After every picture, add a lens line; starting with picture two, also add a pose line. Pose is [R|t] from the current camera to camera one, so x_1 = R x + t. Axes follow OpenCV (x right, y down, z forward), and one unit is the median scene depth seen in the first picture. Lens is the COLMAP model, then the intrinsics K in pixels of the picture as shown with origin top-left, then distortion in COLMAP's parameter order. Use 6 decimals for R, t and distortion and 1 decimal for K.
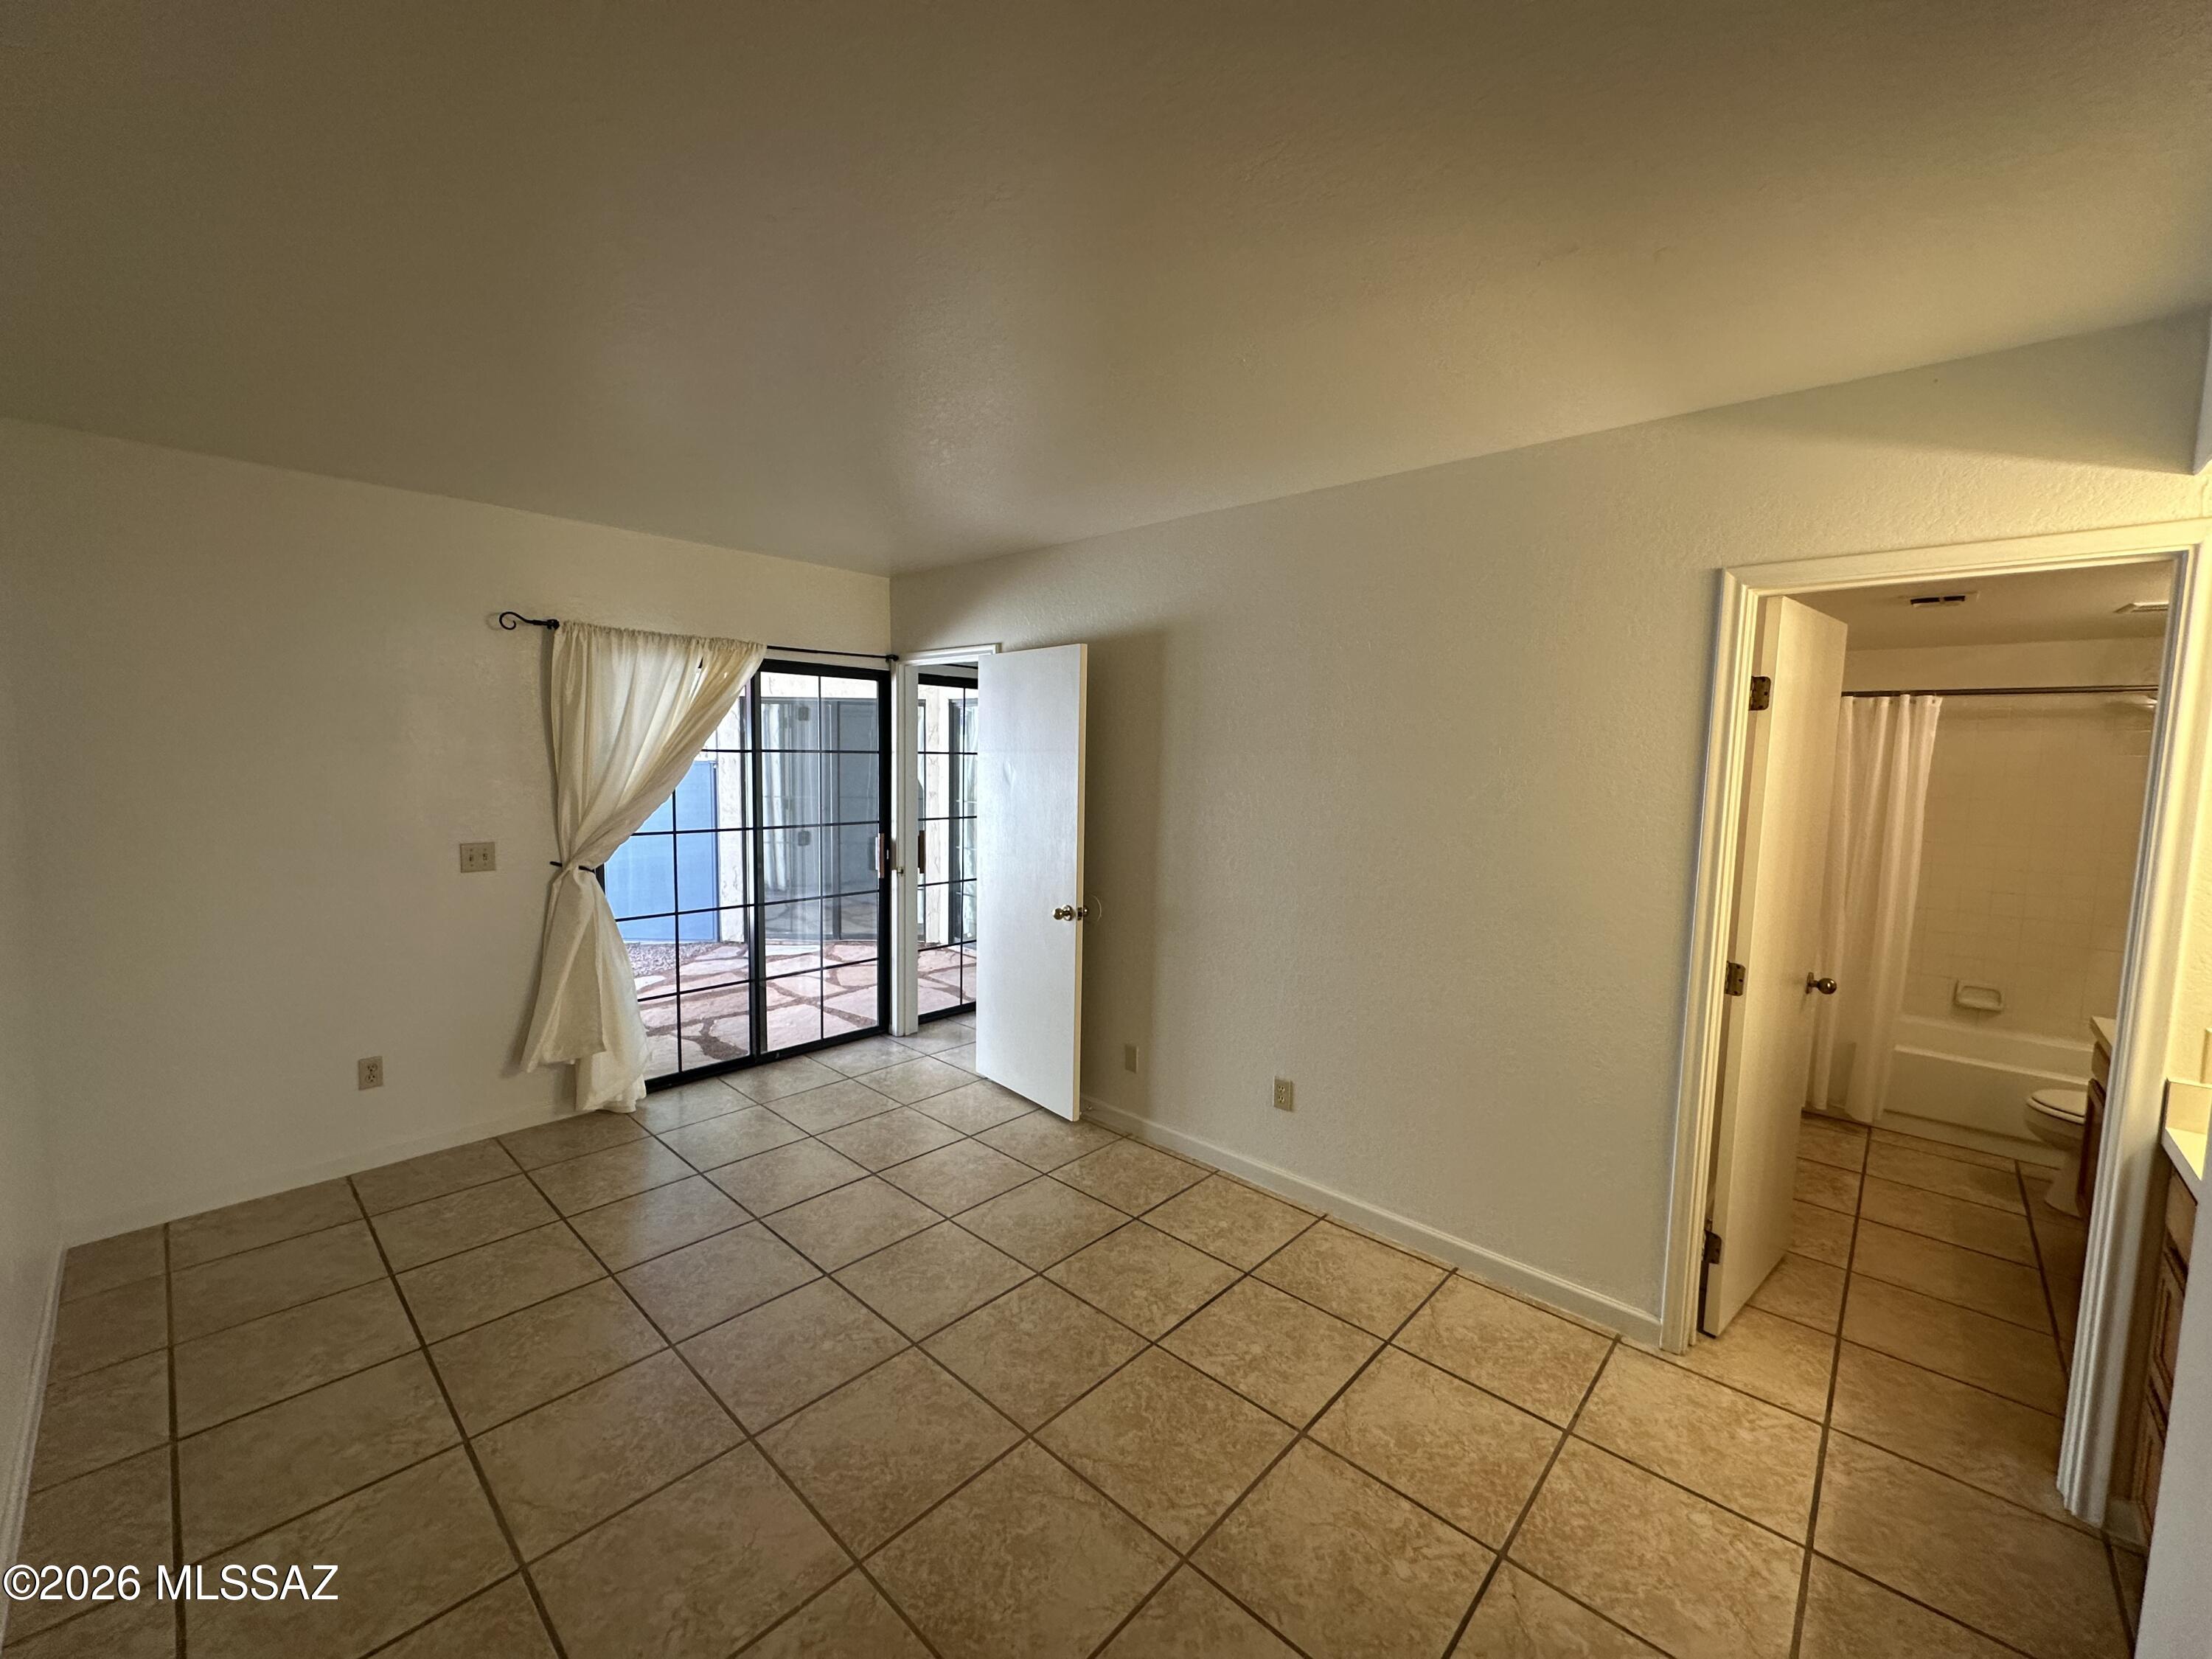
lens RADIAL K [[886.5, 0, 1094.2], [0, 886.5, 819.6], [0, 0, 1]] dist [-0.005116, 0.001432]
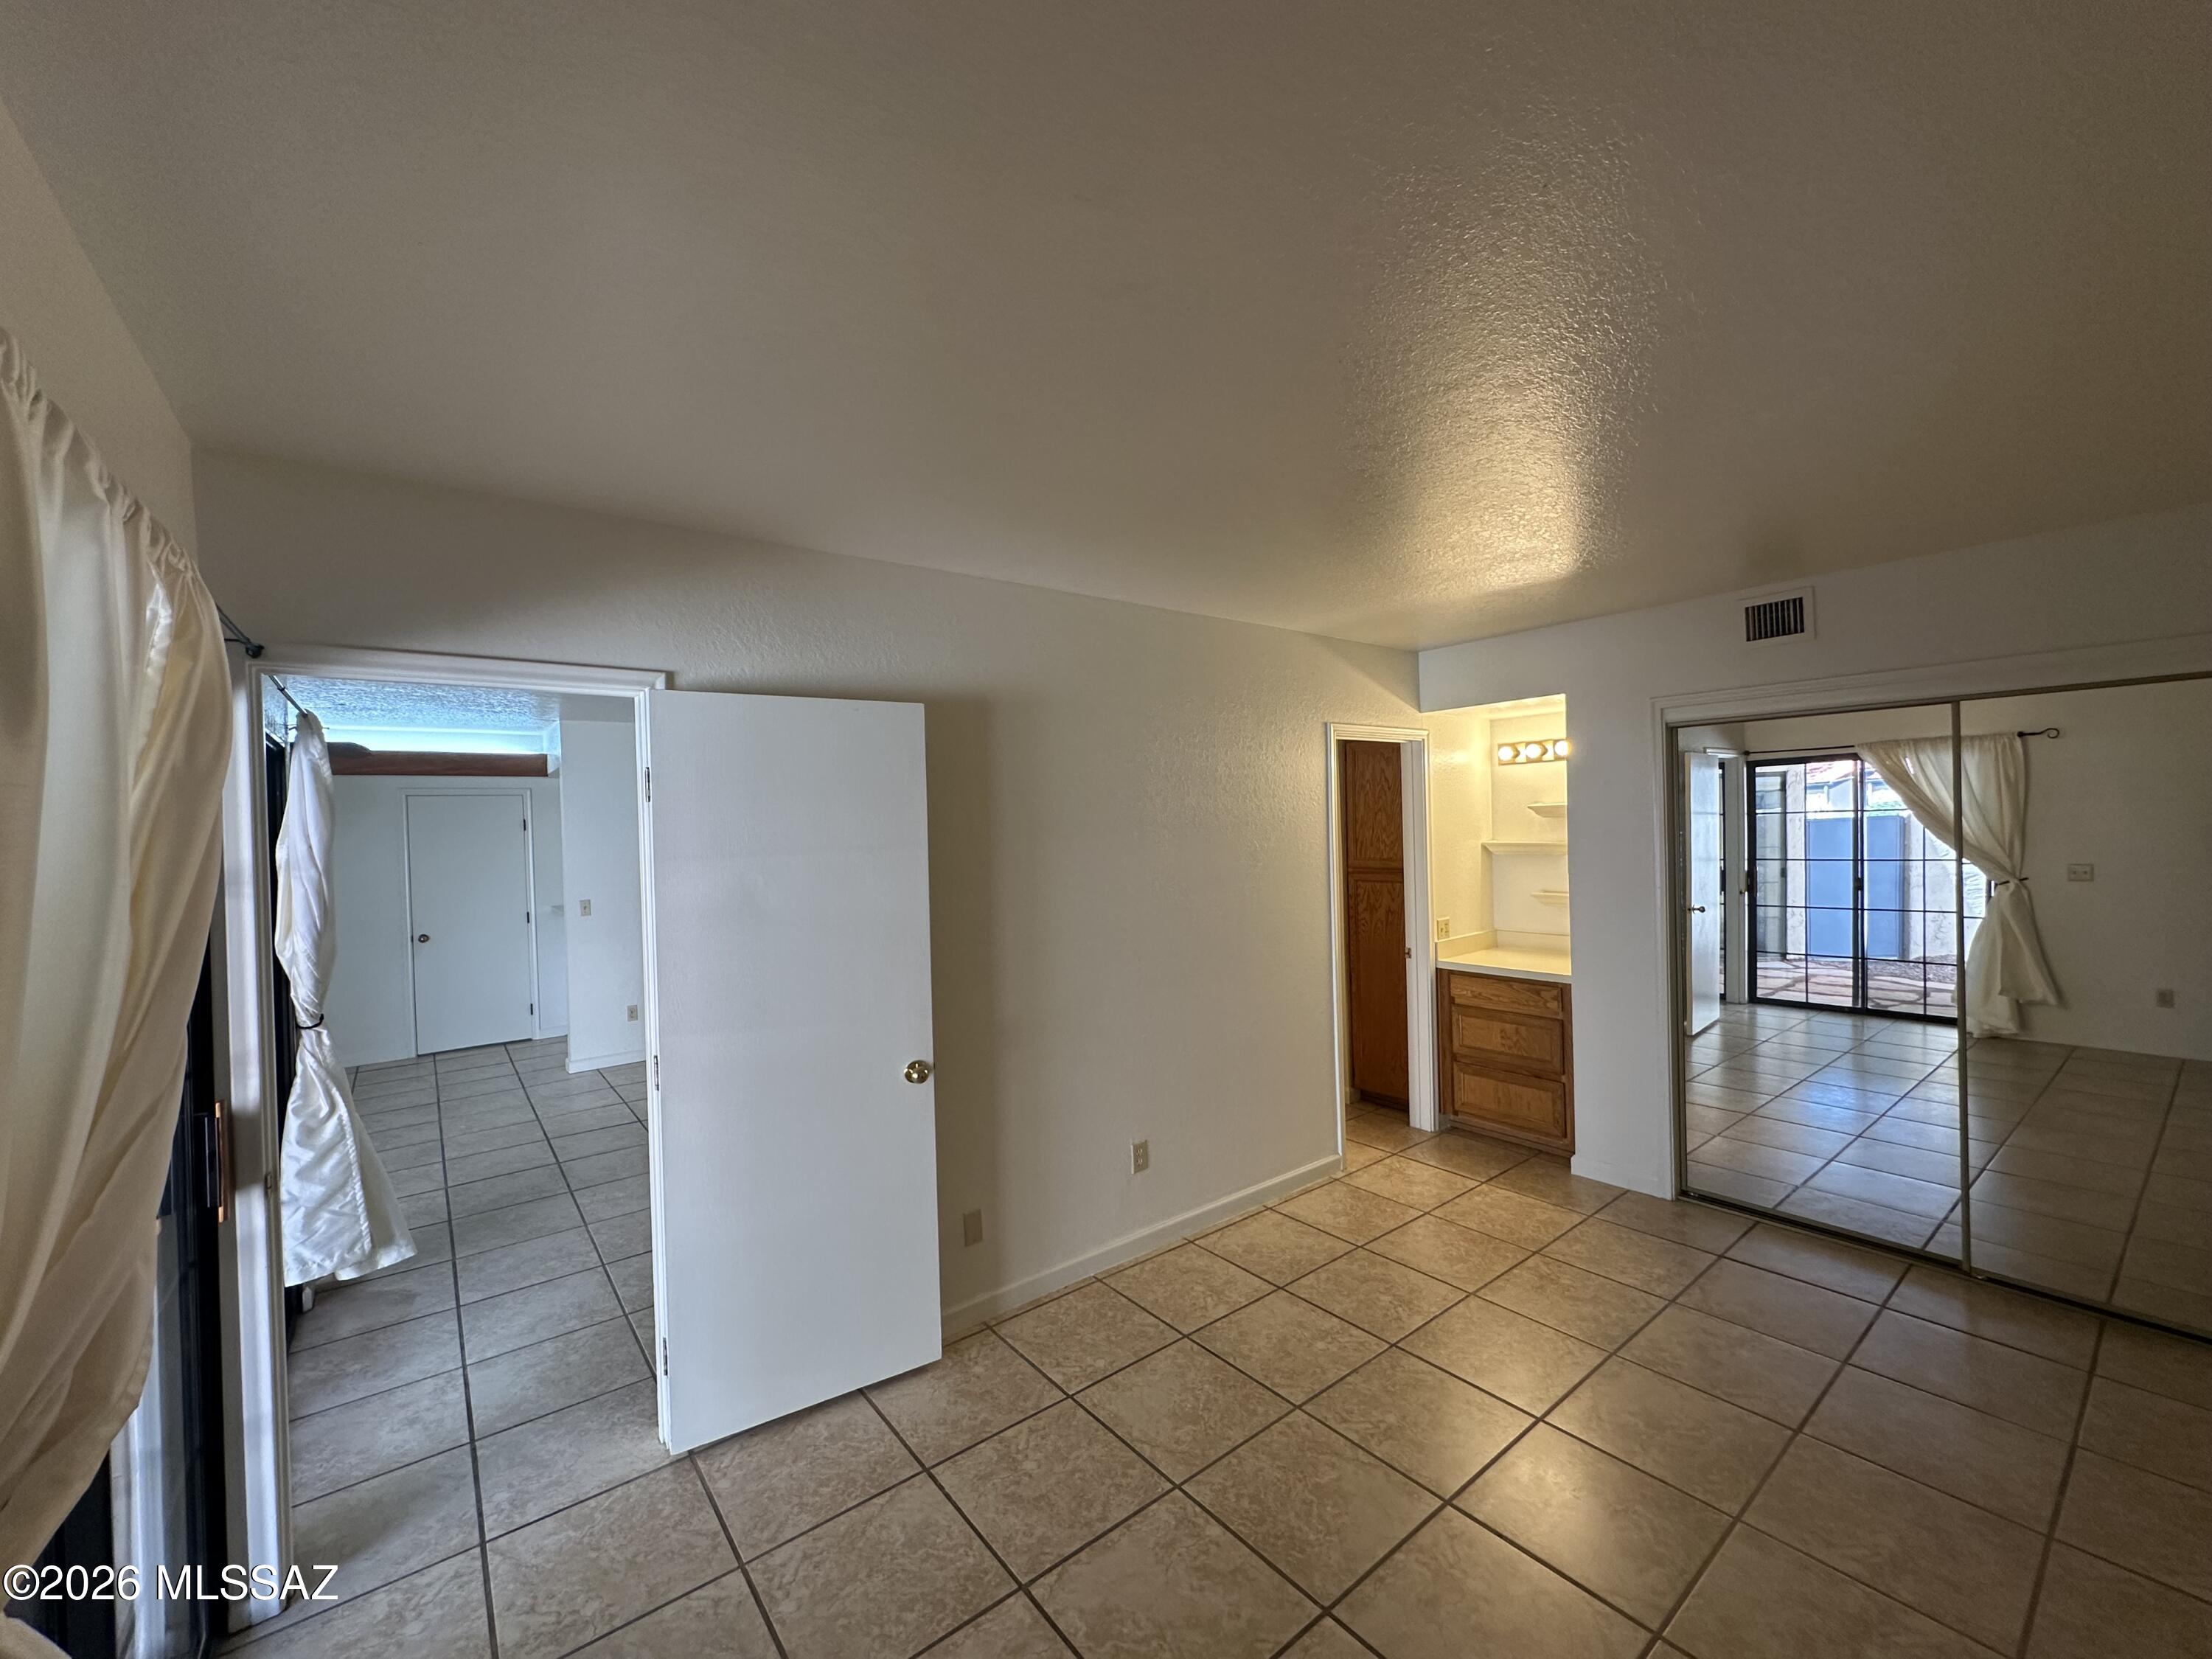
lens RADIAL K [[886.5, 0, 1111.2], [0, 886.5, 830.3], [0, 0, 1]] dist [-0.005116, 0.001432]
pose [[0.151053, -0.033300, 0.987965, -0.898394], [0.106670, 0.994146, 0.017200, -0.108149], [-0.982754, 0.102788, 0.153721, 0.908035]]
